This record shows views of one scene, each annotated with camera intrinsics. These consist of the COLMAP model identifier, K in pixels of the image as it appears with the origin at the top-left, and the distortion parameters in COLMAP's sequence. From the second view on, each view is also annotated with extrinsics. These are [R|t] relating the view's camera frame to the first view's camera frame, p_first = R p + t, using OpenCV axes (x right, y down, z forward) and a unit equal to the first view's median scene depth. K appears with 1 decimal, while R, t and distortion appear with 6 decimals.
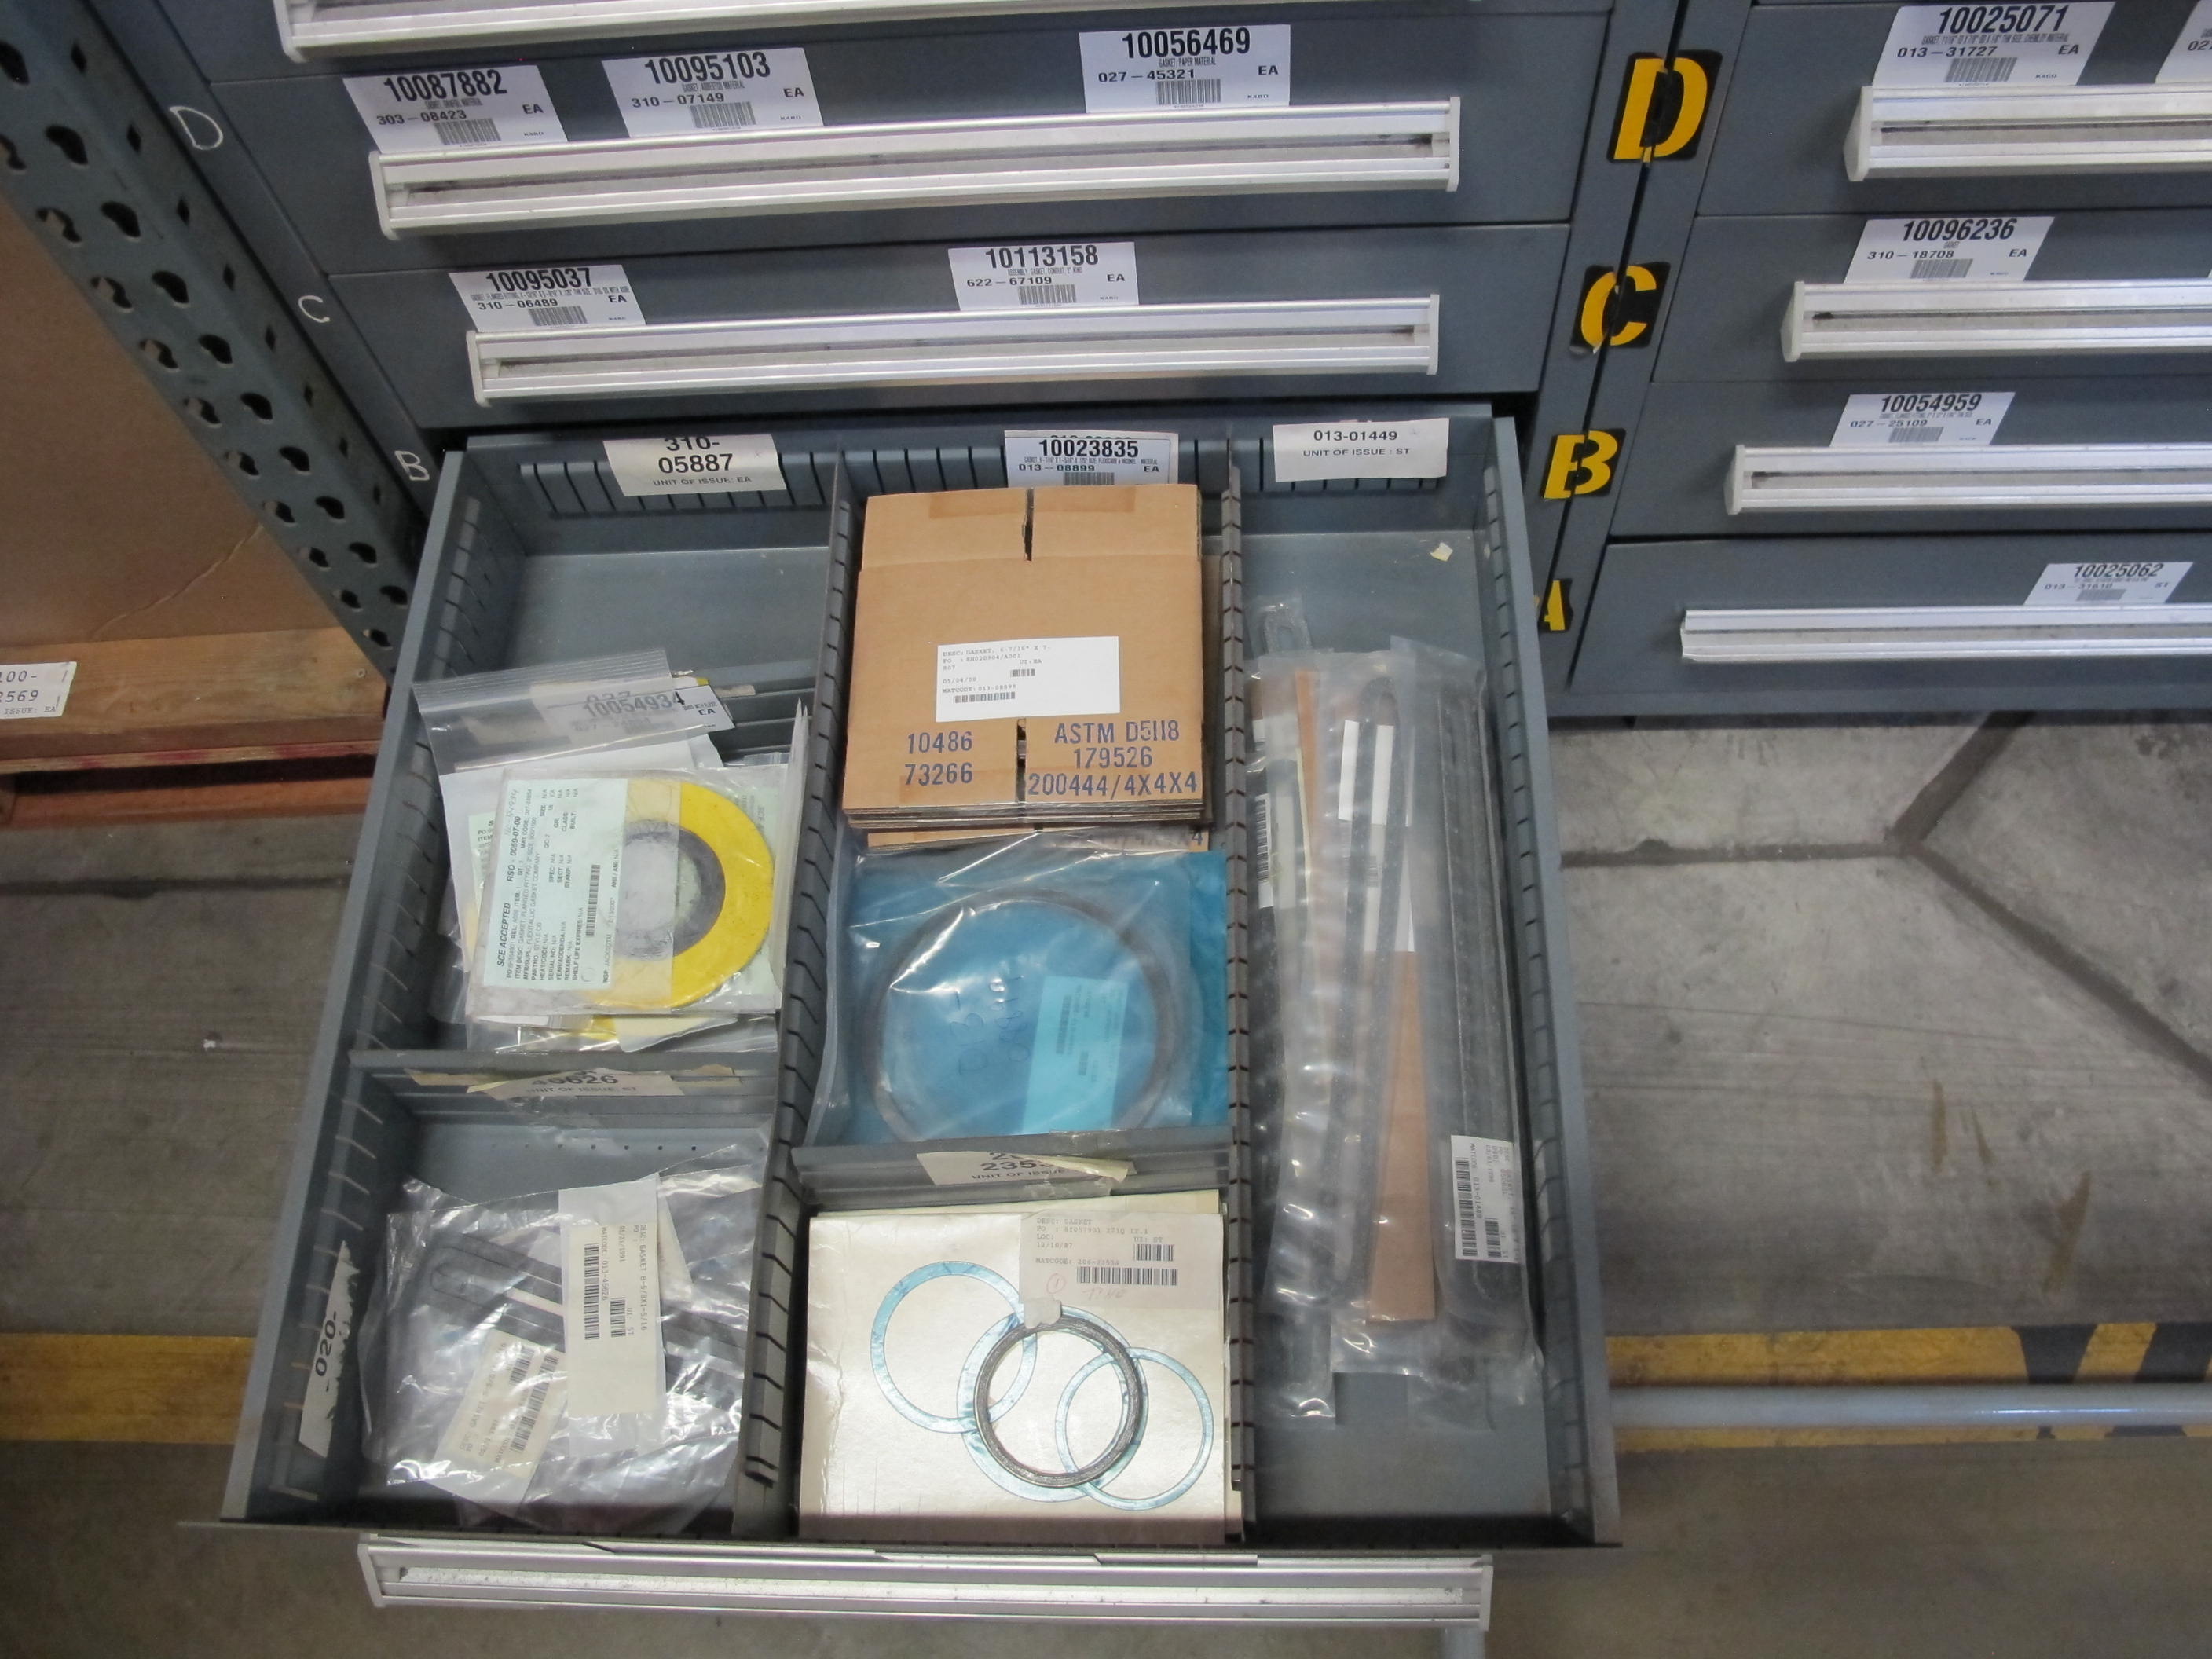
lens RADIAL K [[1864.0, 0, 1116.9], [0, 1864.0, 815.6], [0, 0, 1]] dist [-0.144920, 0.103705]
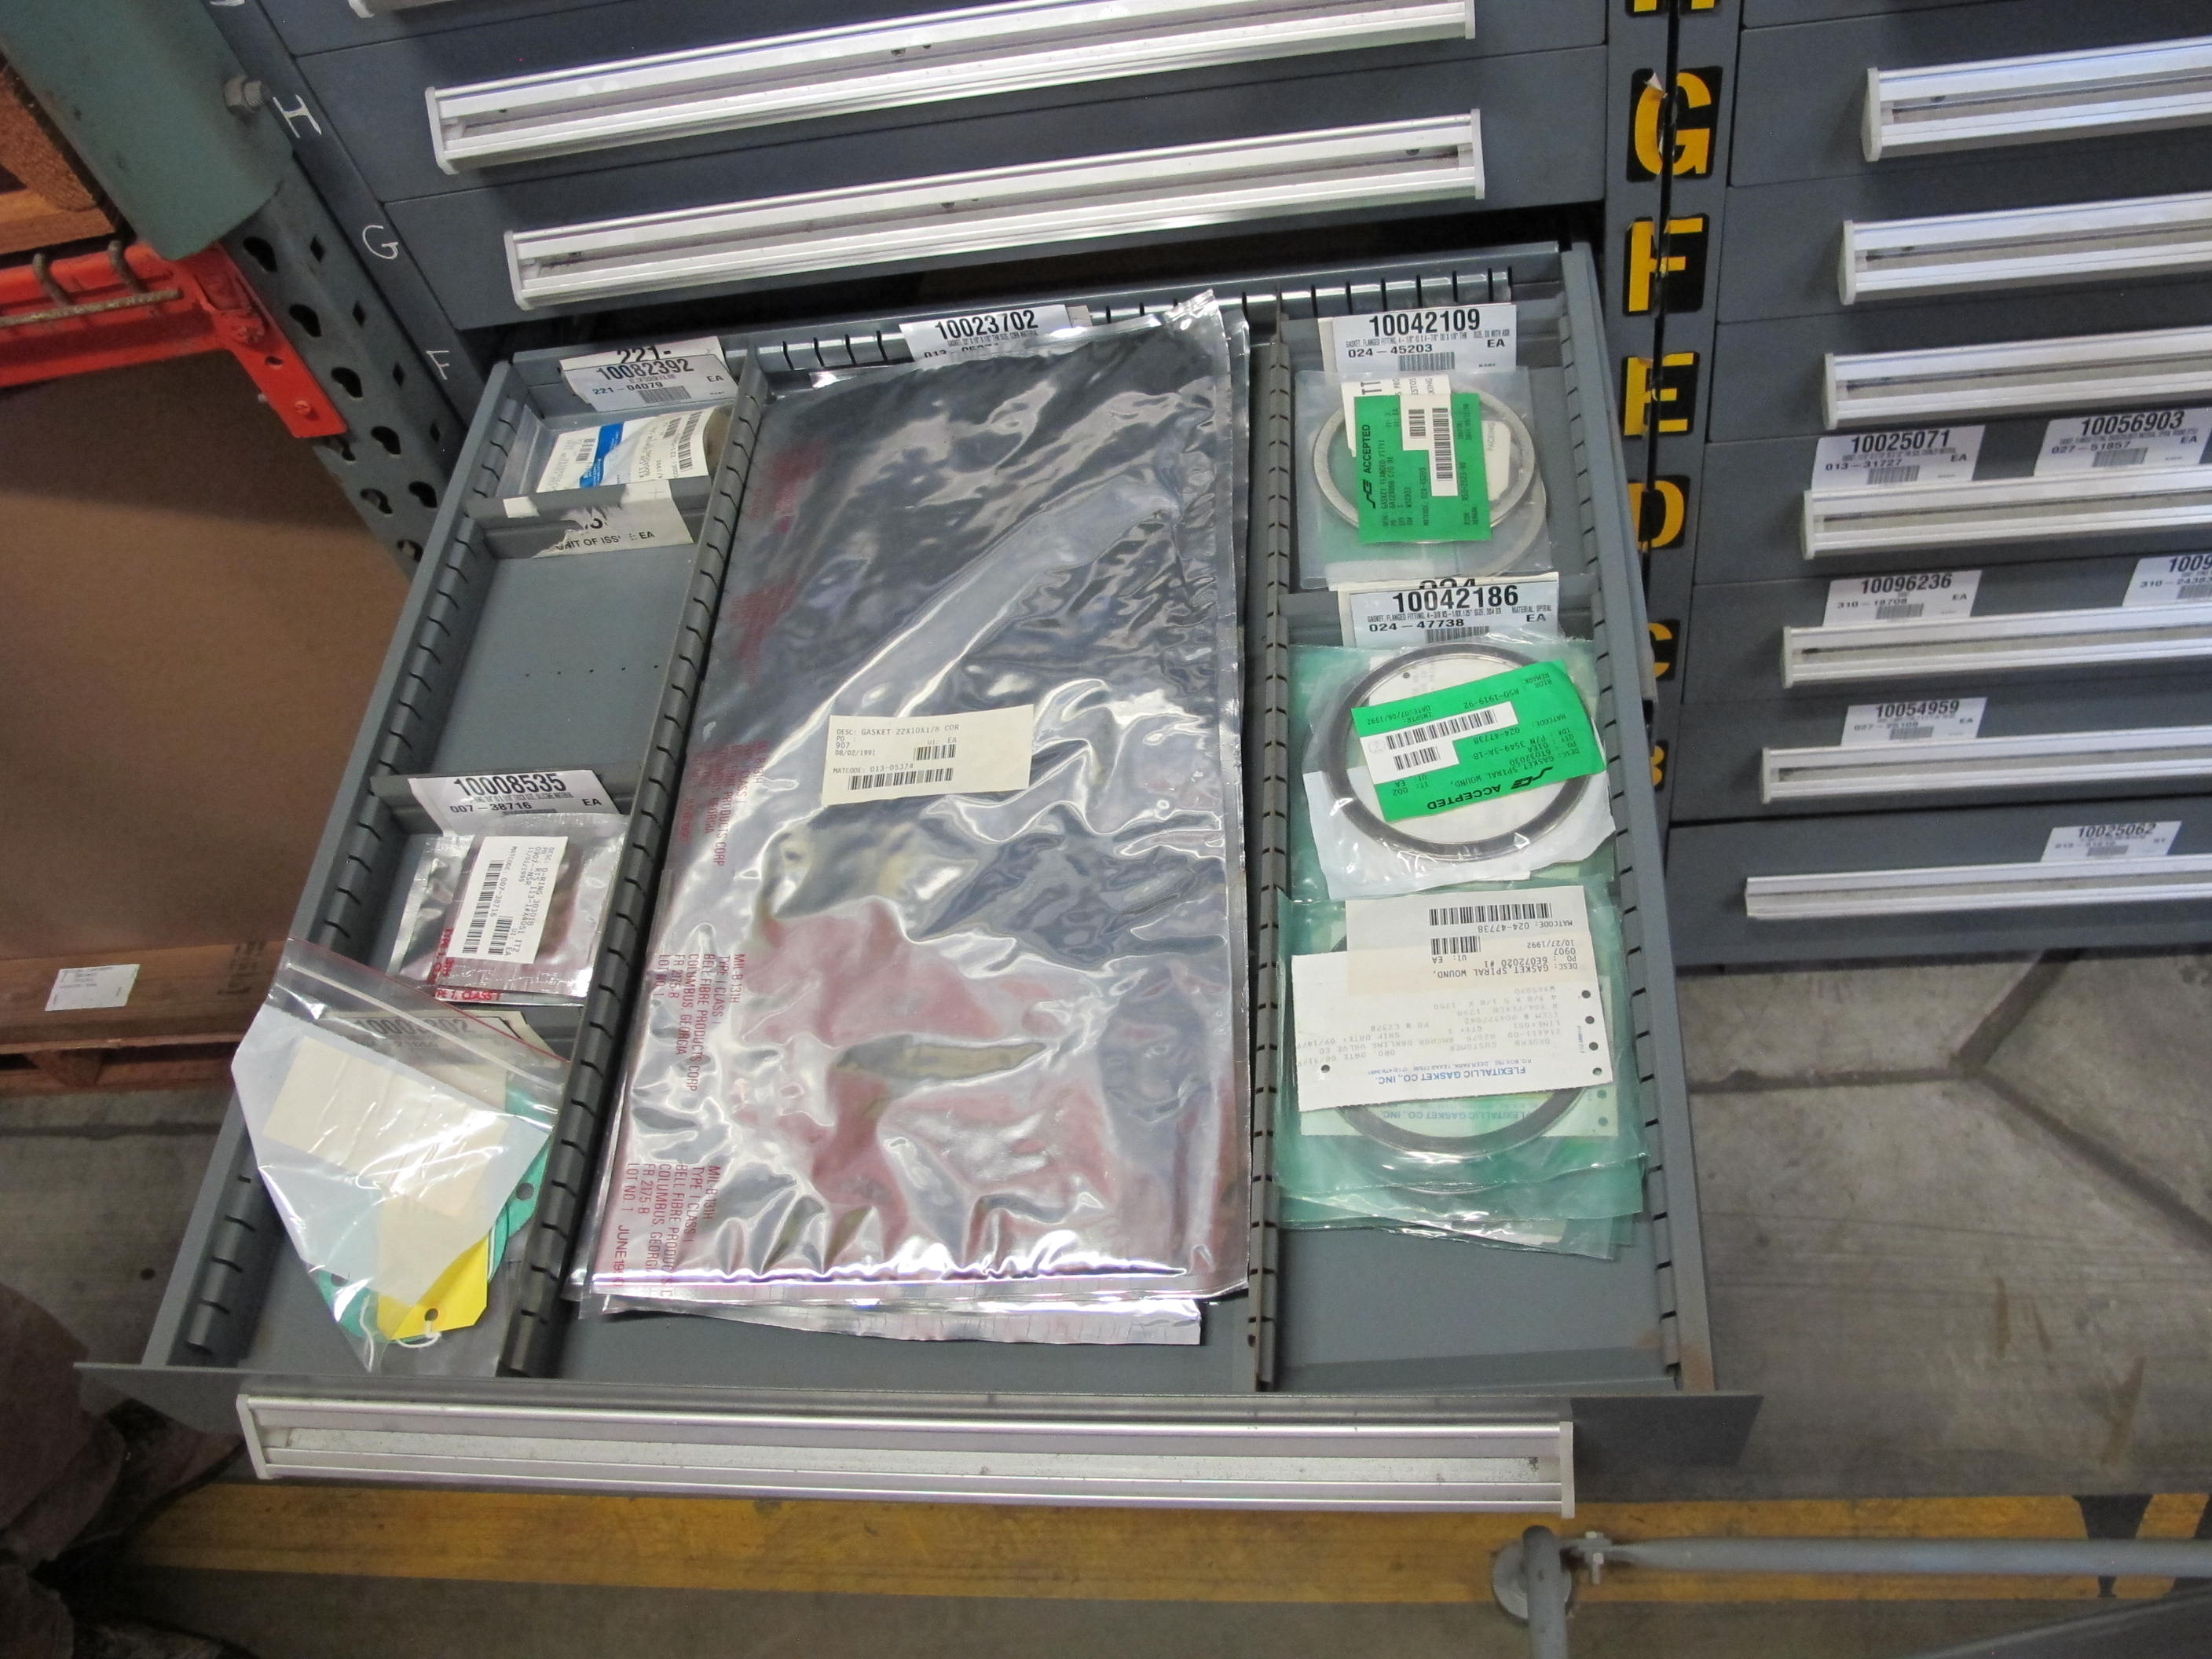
lens RADIAL K [[1861.3, 0, 1112.1], [0, 1861.3, 798.2], [0, 0, 1]] dist [-0.142595, 0.102230]
pose [[0.991884, -0.031408, -0.123206, 0.048480], [0.014777, 0.990919, -0.133643, -0.009627], [0.126284, 0.130738, 0.983341, -0.230381]]
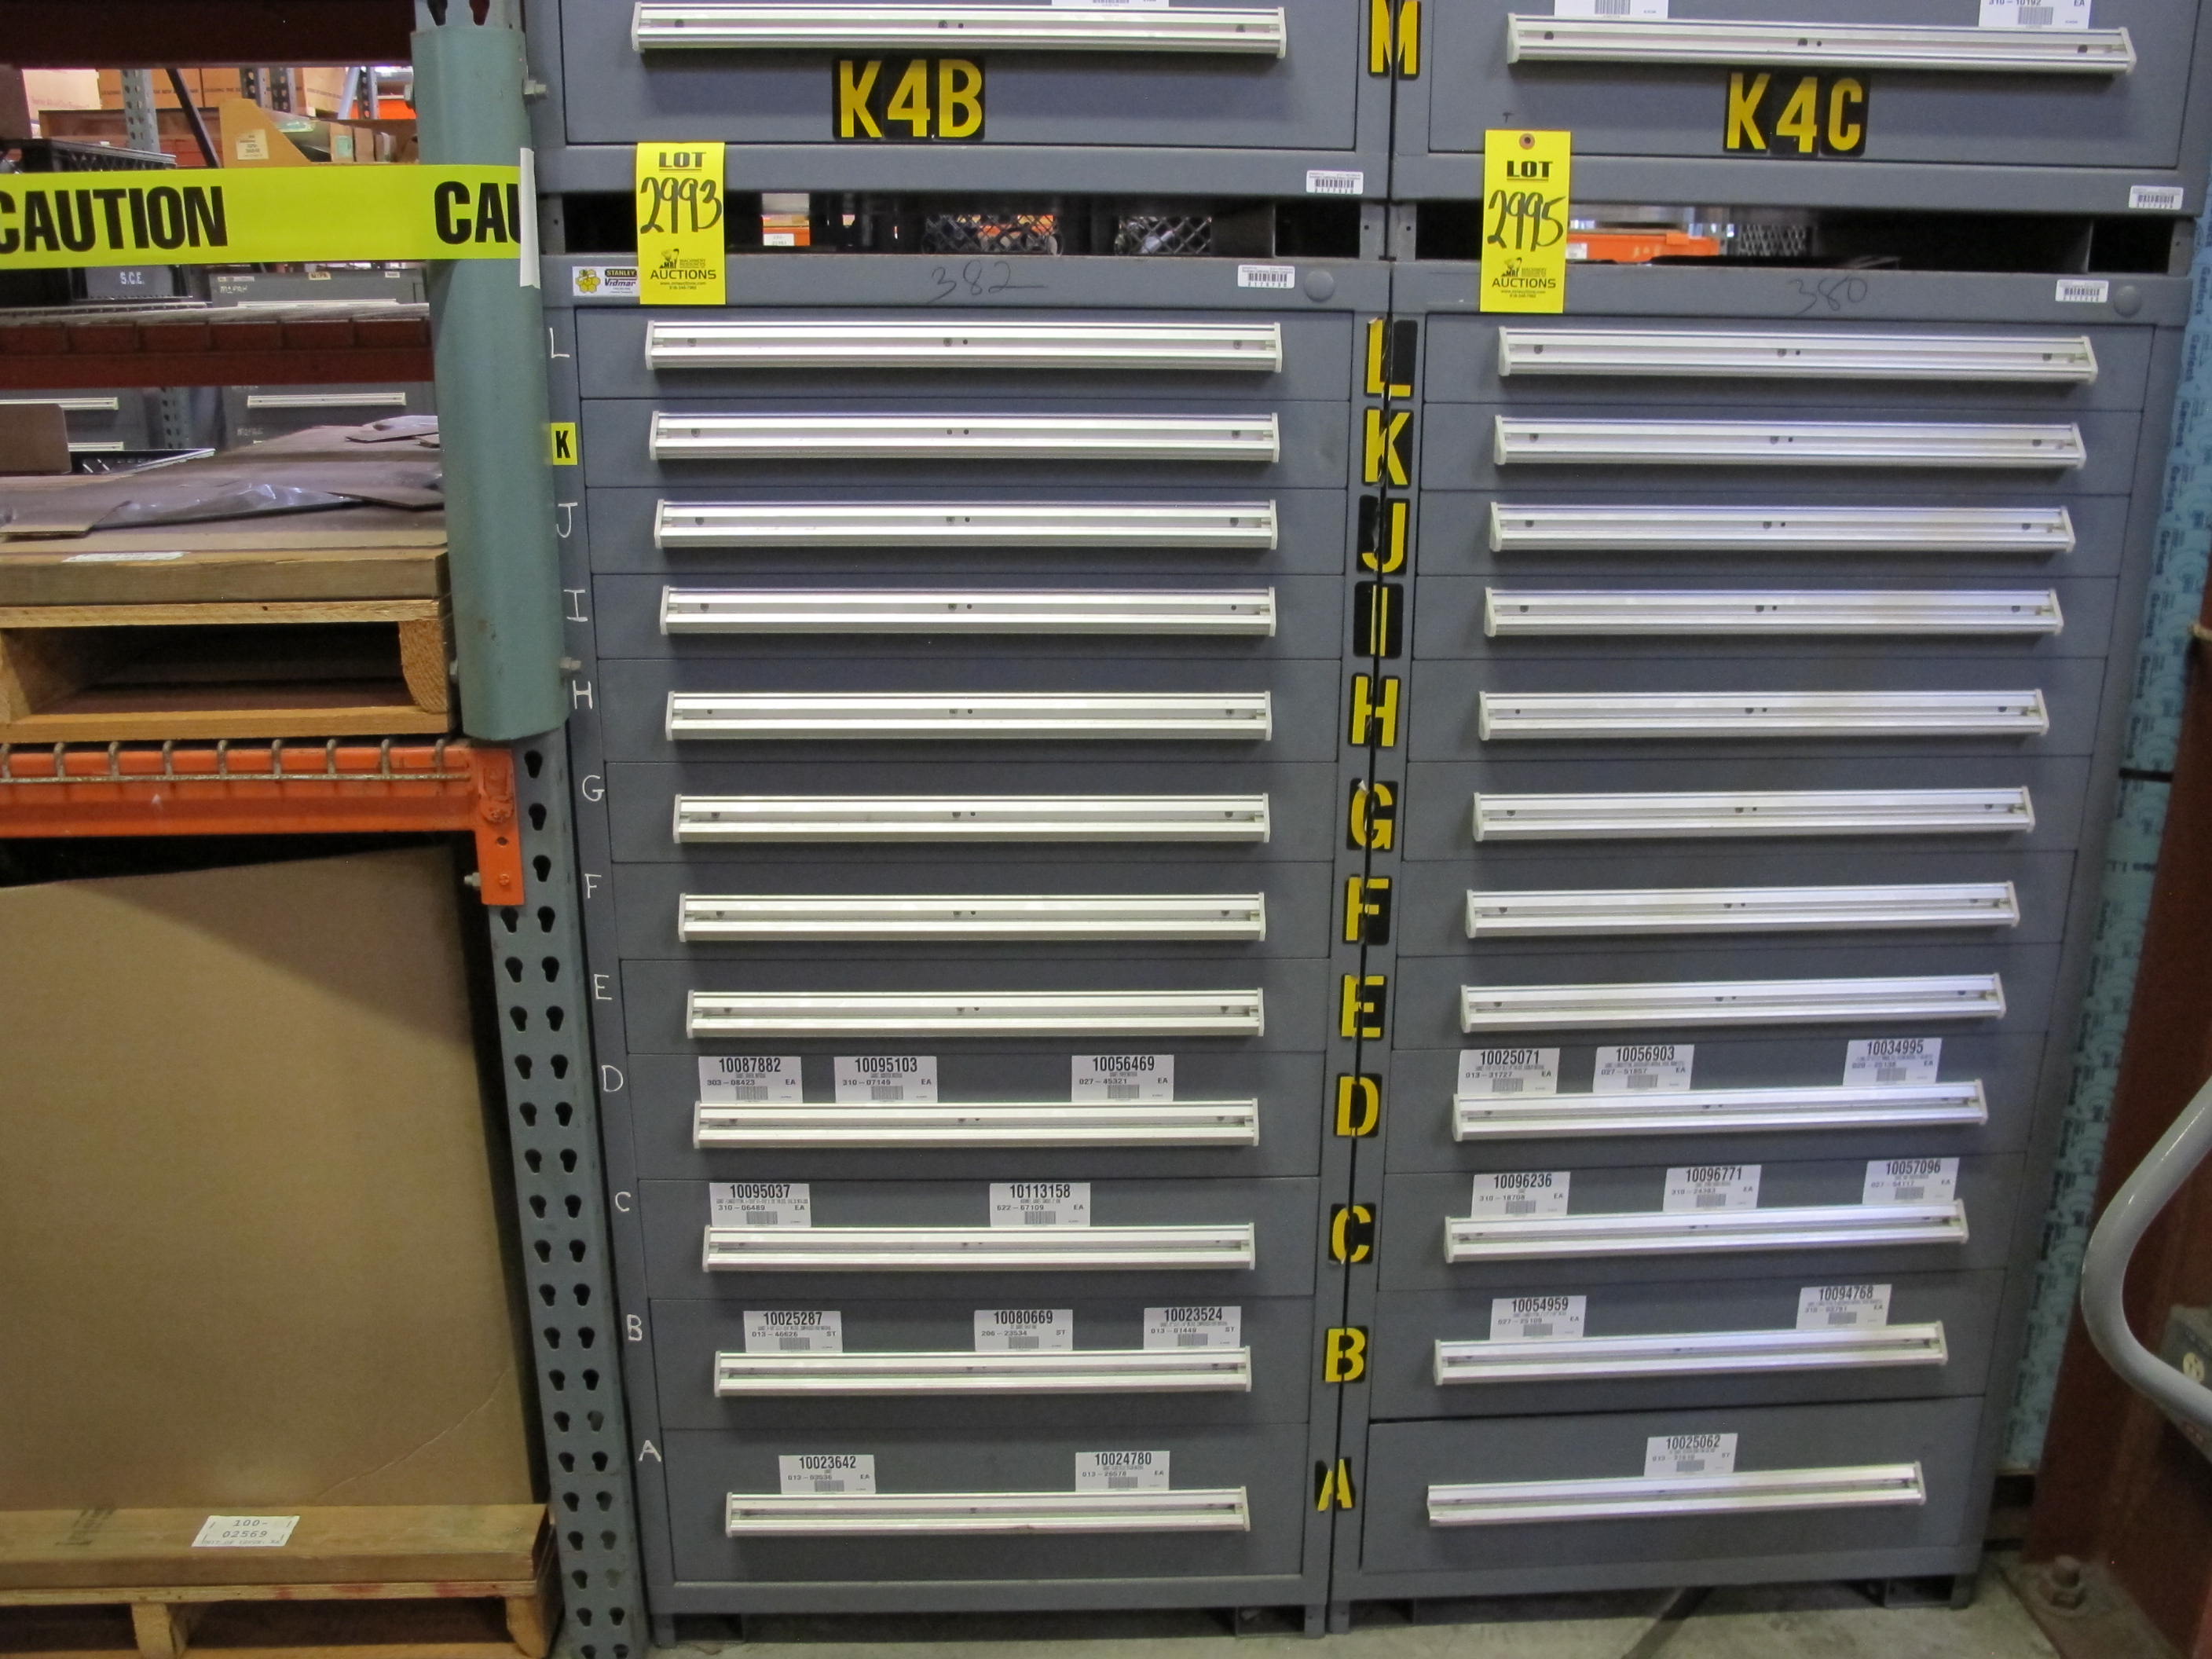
lens RADIAL K [[1866.0, 0, 1125.5], [0, 1866.0, 810.5], [0, 0, 1]] dist [-0.145726, 0.105513]
pose [[0.995743, 0.056785, 0.072607, -0.086118], [0.013849, 0.686594, -0.726909, 0.608180], [-0.091129, 0.724820, 0.682885, -0.432435]]
